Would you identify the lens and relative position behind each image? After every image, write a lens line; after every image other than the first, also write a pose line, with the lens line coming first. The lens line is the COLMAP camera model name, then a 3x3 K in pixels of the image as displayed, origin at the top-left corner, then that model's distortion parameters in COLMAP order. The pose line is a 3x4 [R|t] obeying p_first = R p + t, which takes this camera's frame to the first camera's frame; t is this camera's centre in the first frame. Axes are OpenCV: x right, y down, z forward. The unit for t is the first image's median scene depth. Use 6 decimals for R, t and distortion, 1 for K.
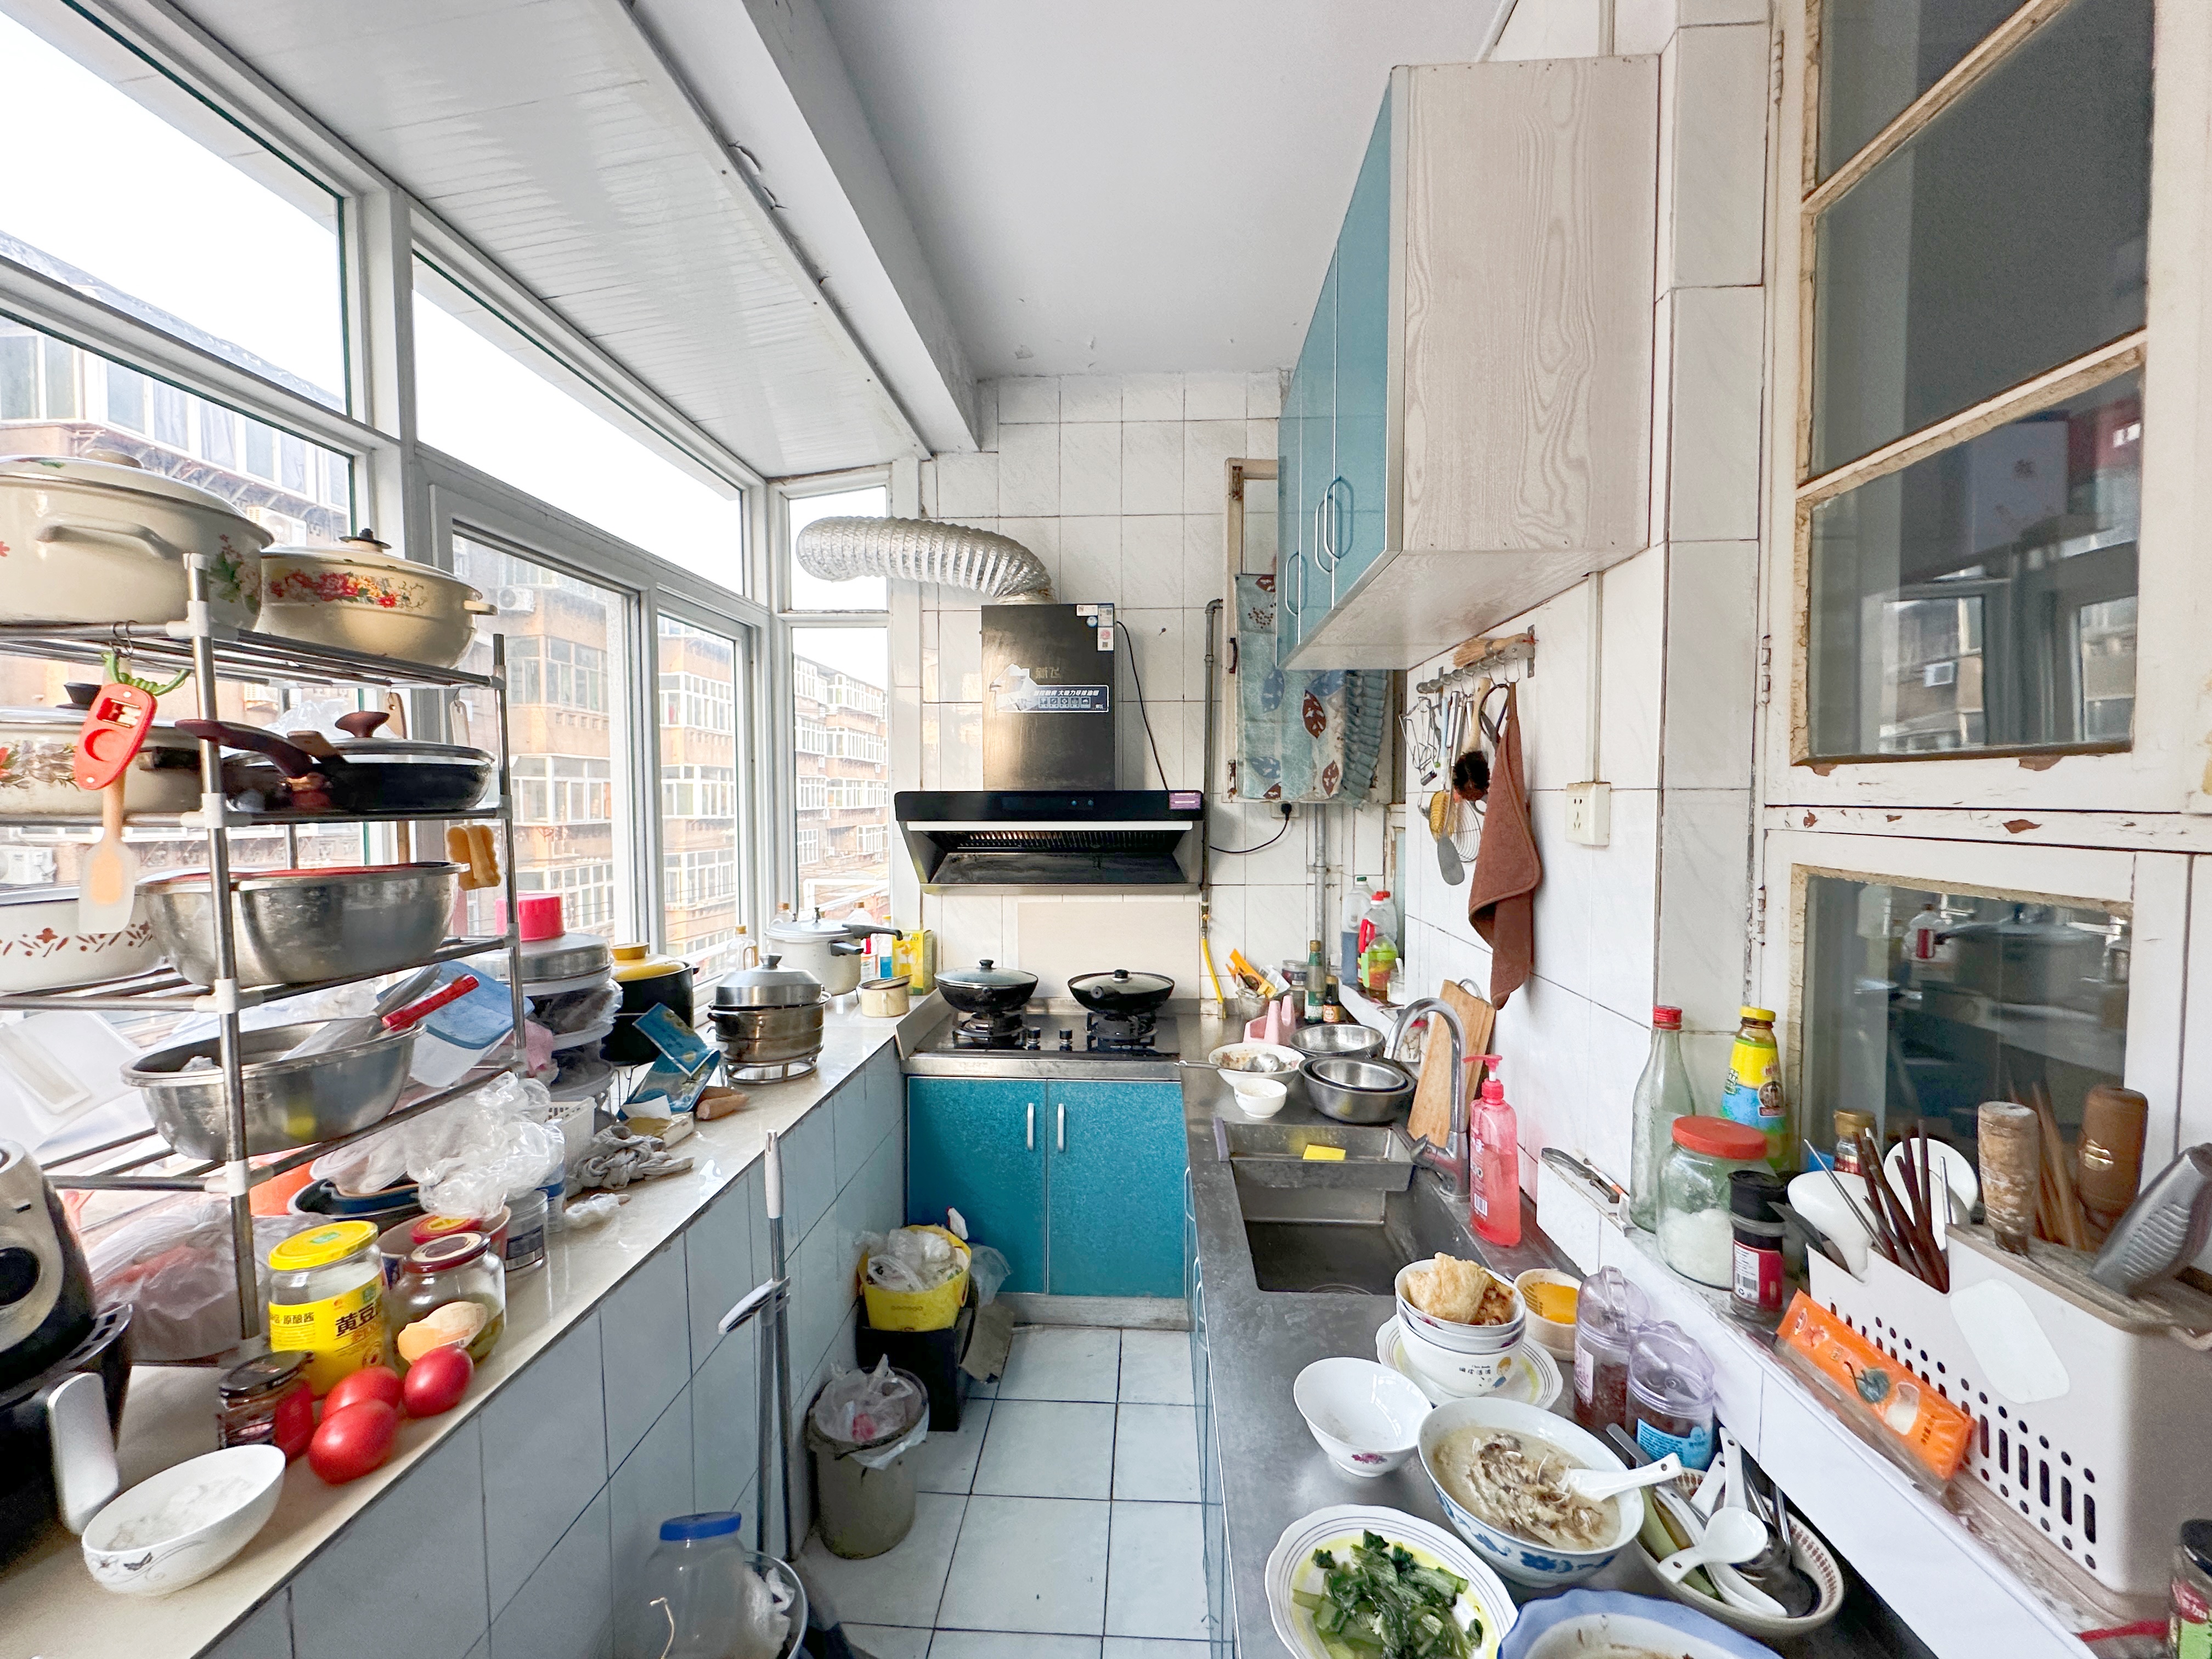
lens RADIAL K [[886.6, 0, 1107.4], [0, 886.6, 829.4], [0, 0, 1]] dist [0.000253, 0.000015]
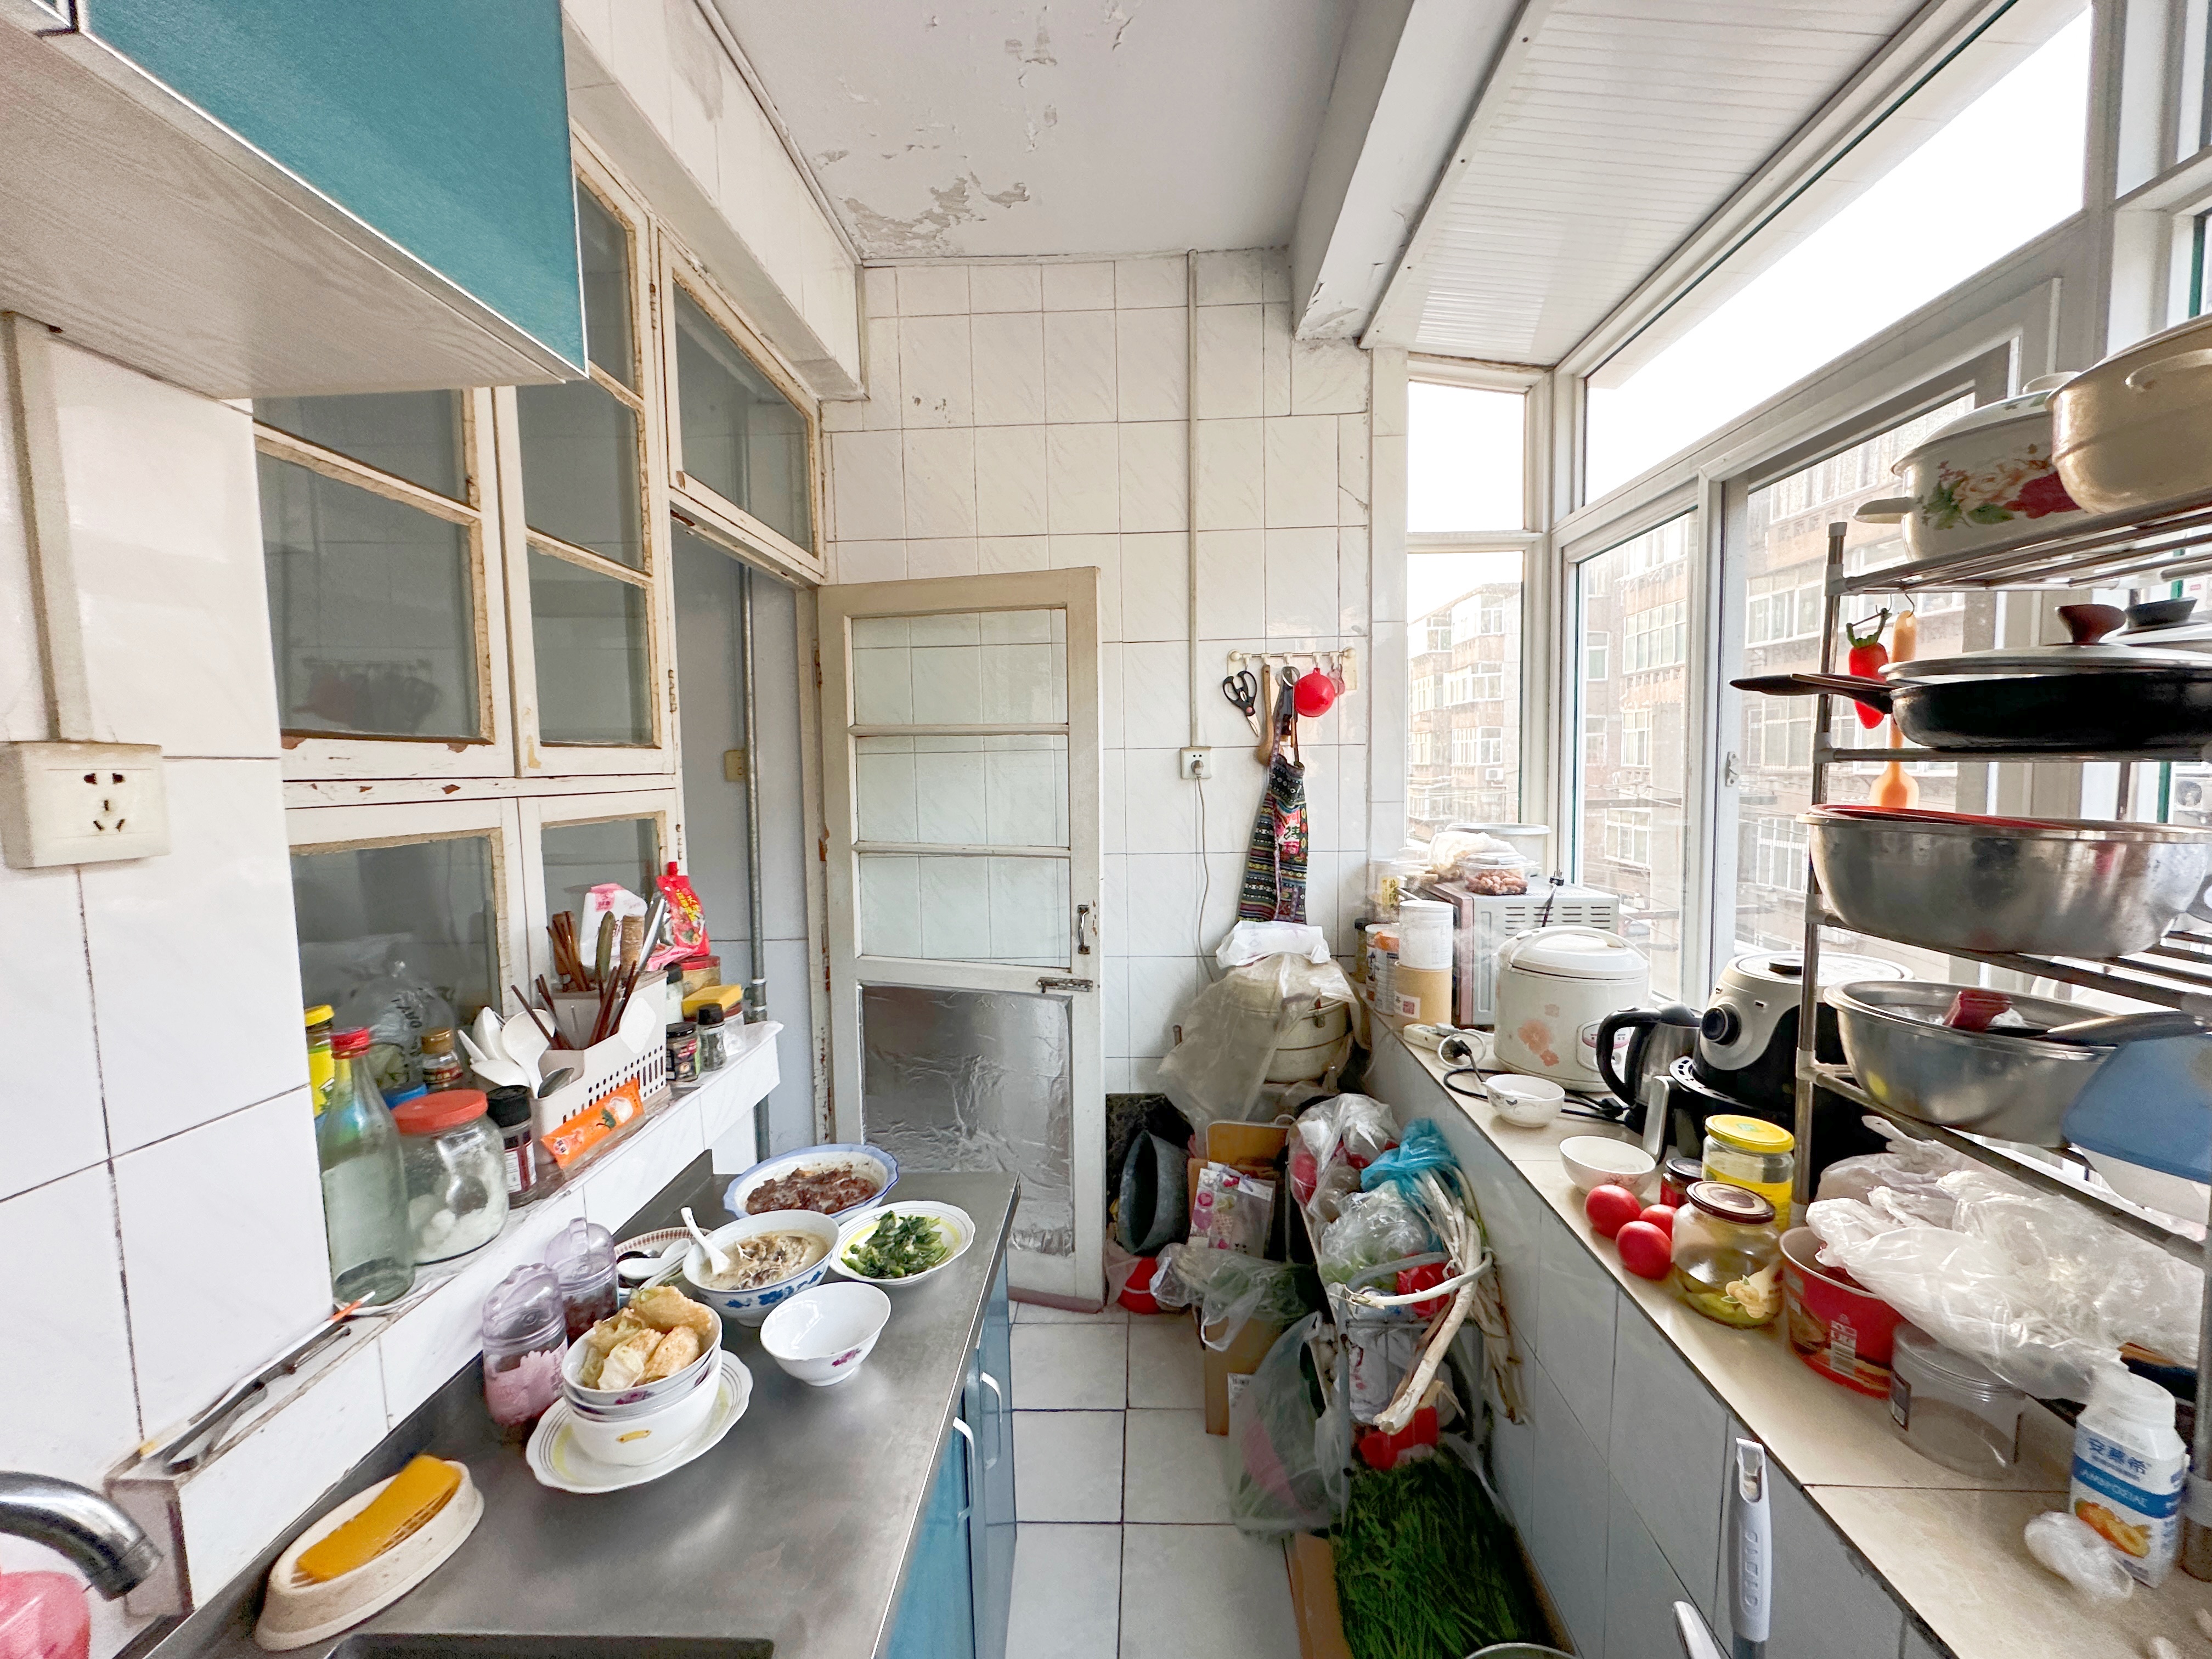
lens RADIAL K [[886.6, 0, 1109.7], [0, 886.6, 831.6], [0, 0, 1]] dist [0.000253, 0.000015]
pose [[-0.999719, 0.023594, -0.002191, -0.092556], [0.023194, 0.993277, 0.113416, -0.078414], [0.004853, 0.113333, -0.993545, 2.571198]]
